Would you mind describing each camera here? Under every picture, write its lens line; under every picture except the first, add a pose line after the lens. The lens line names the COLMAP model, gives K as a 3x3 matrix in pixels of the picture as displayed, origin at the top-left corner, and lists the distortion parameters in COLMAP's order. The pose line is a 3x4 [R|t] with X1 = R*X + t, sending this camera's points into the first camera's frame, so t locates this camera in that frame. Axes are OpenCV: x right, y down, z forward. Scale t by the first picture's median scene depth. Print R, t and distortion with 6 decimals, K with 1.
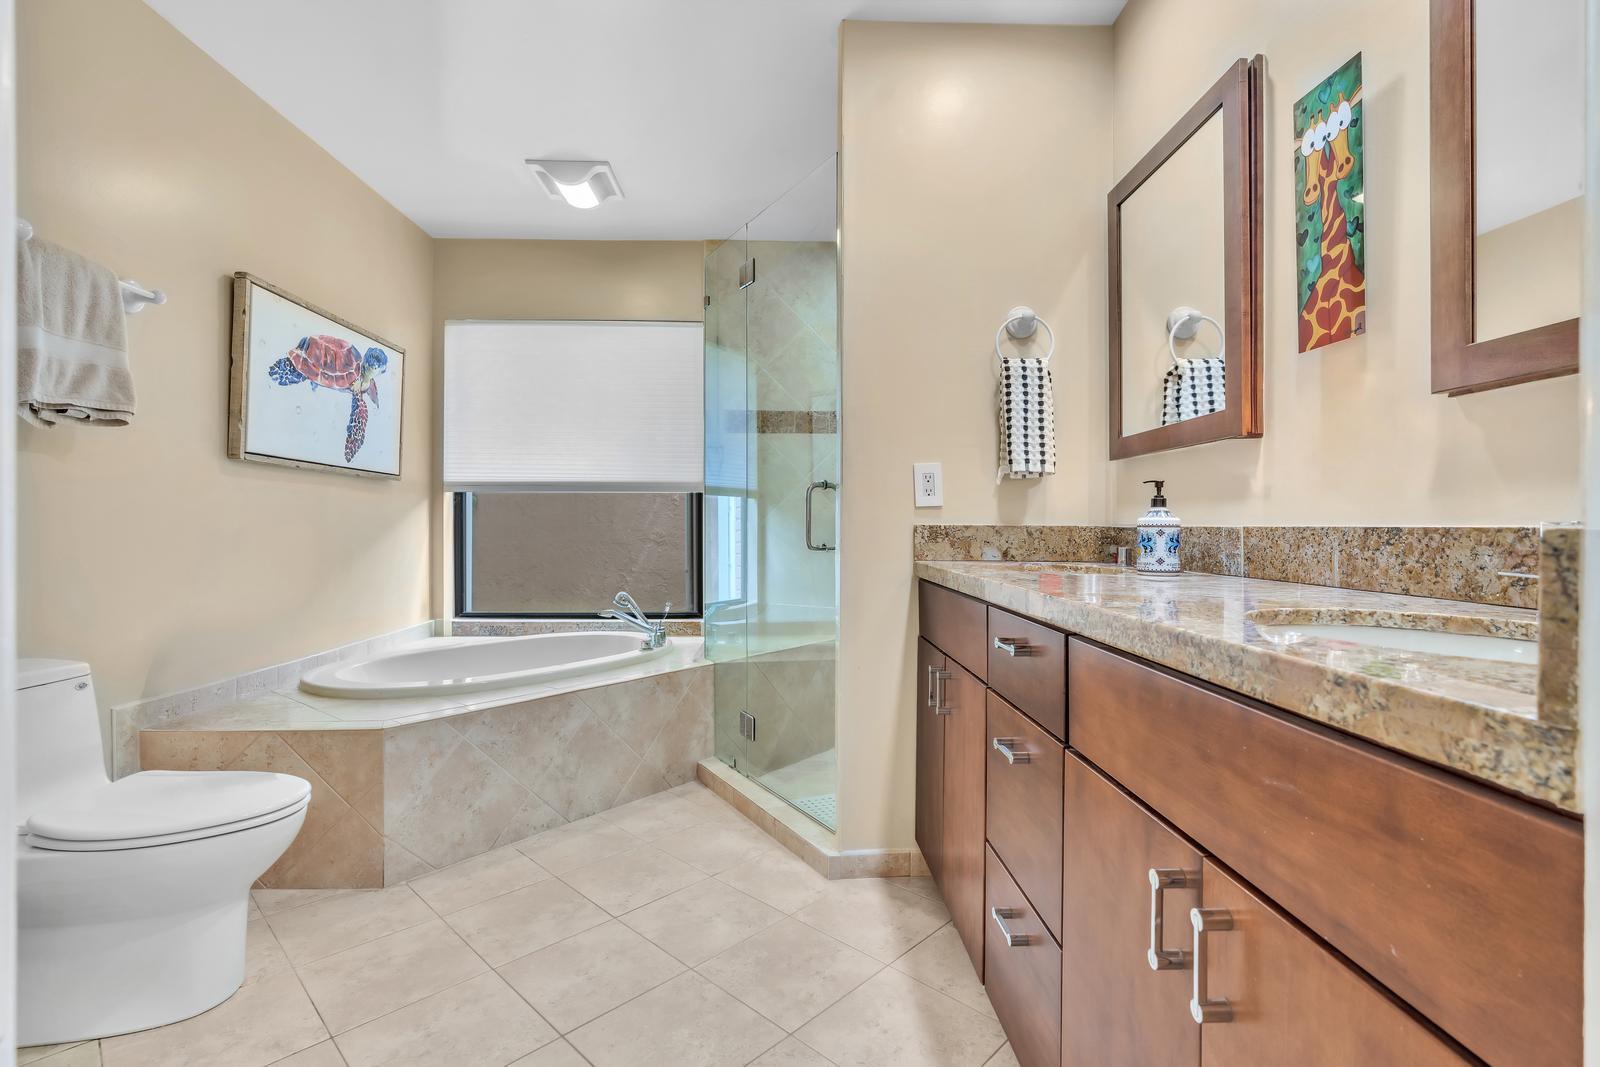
lens RADIAL K [[729.9, 0, 801.3], [0, 729.9, 531.2], [0, 0, 1]] dist [-0.005390, 0.000840]
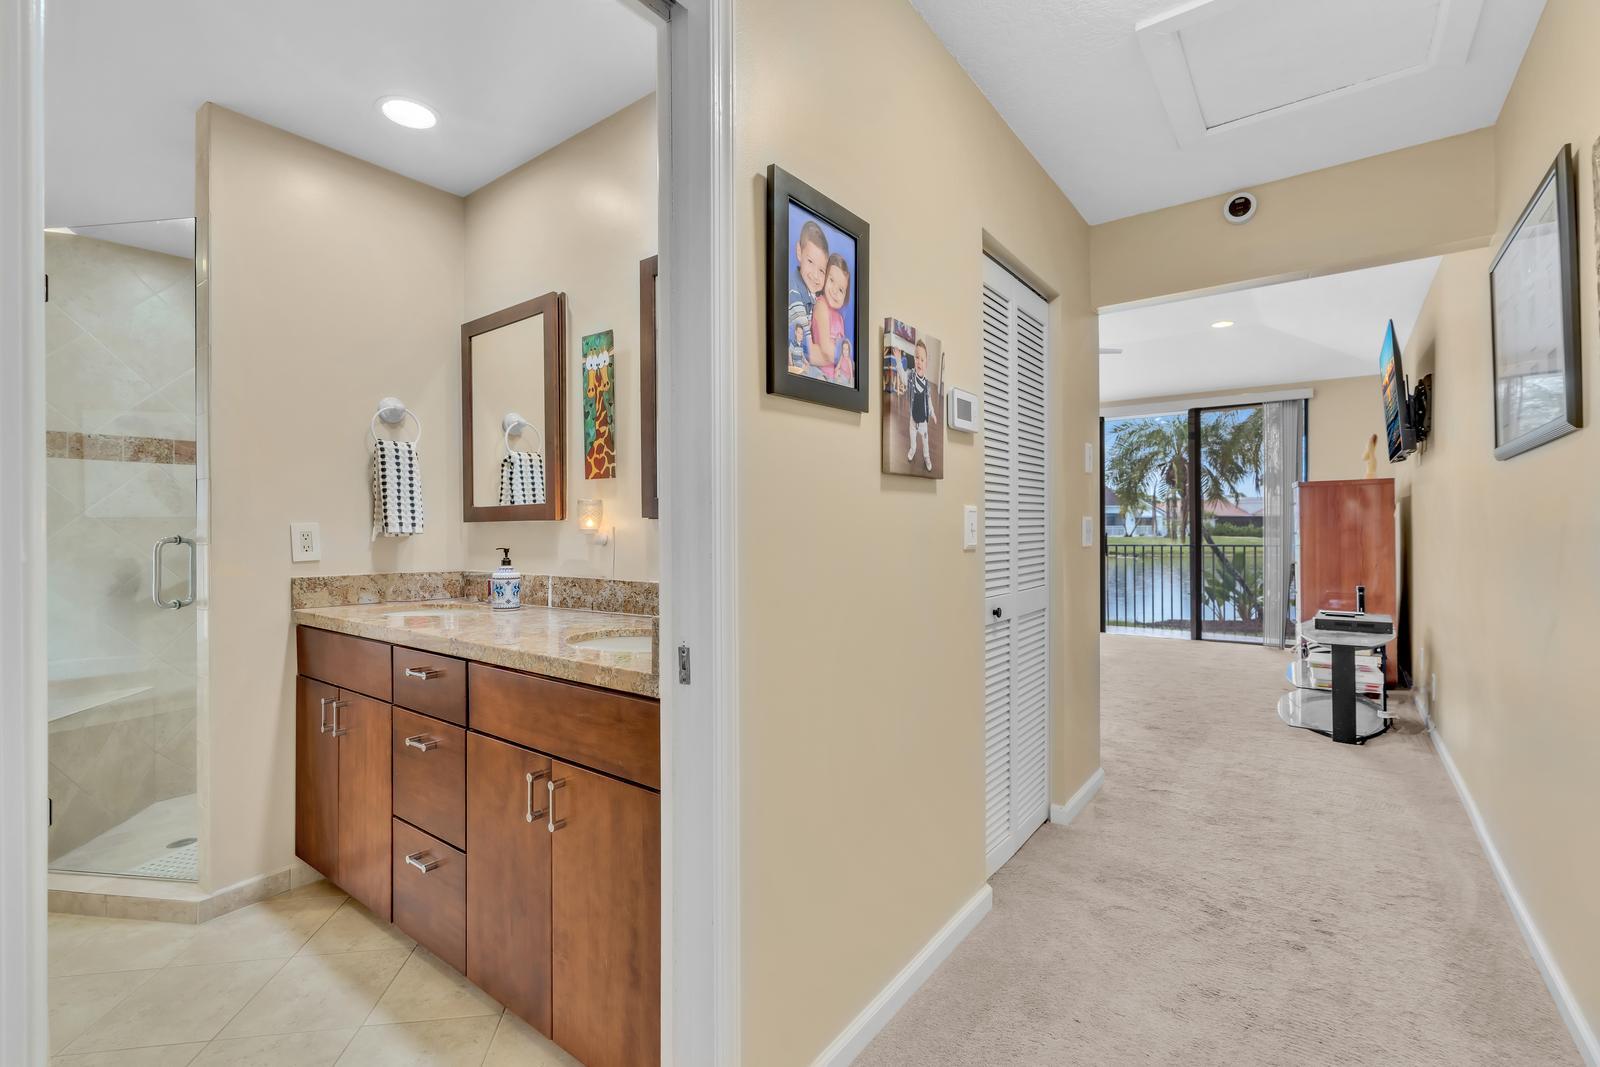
lens RADIAL K [[729.6, 0, 802.5], [0, 729.6, 526.1], [0, 0, 1]] dist [-0.001788, 0.000716]
pose [[0.625913, -0.005321, 0.779874, -0.264755], [0.009018, 0.999959, -0.000414, -0.093038], [-0.779840, 0.007292, 0.625936, -0.372874]]
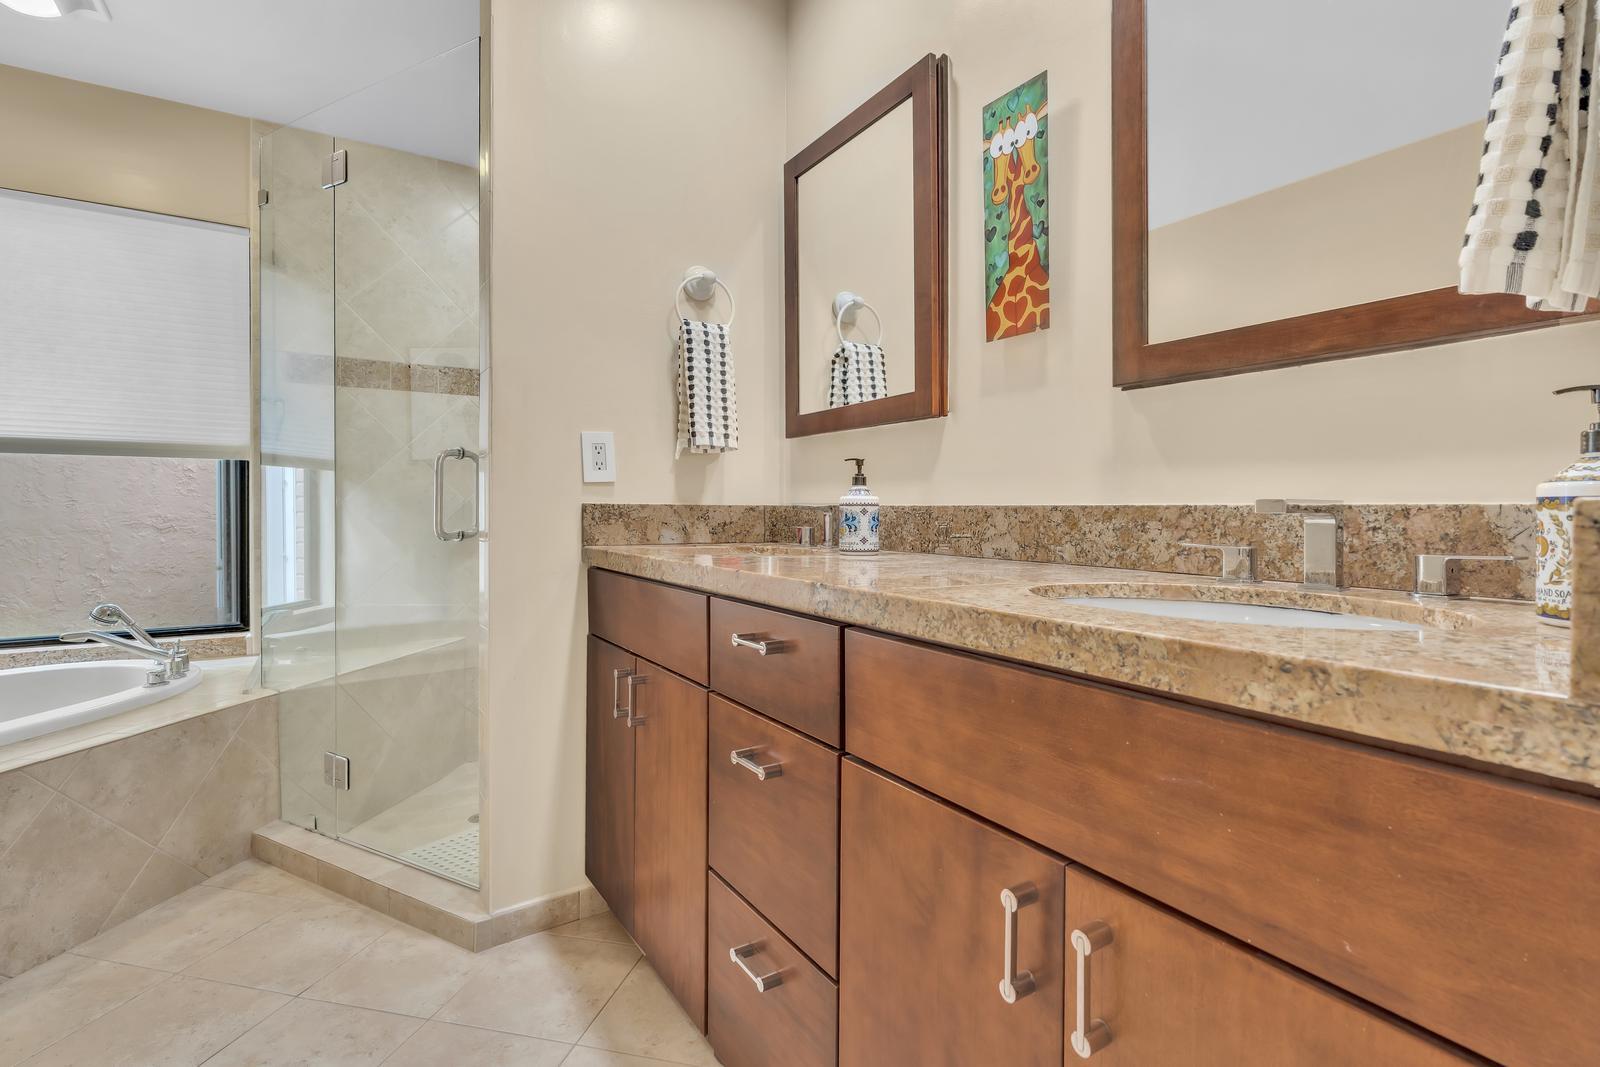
lens RADIAL K [[746.6, 0, 793.8], [0, 746.6, 513.1], [0, 0, 1]] dist [-0.005904, 0.001669]
pose [[0.861550, -0.003791, 0.507659, -0.084207], [0.003410, 0.999993, 0.001680, 0.001772], [-0.507662, 0.000284, 0.861556, 0.149411]]
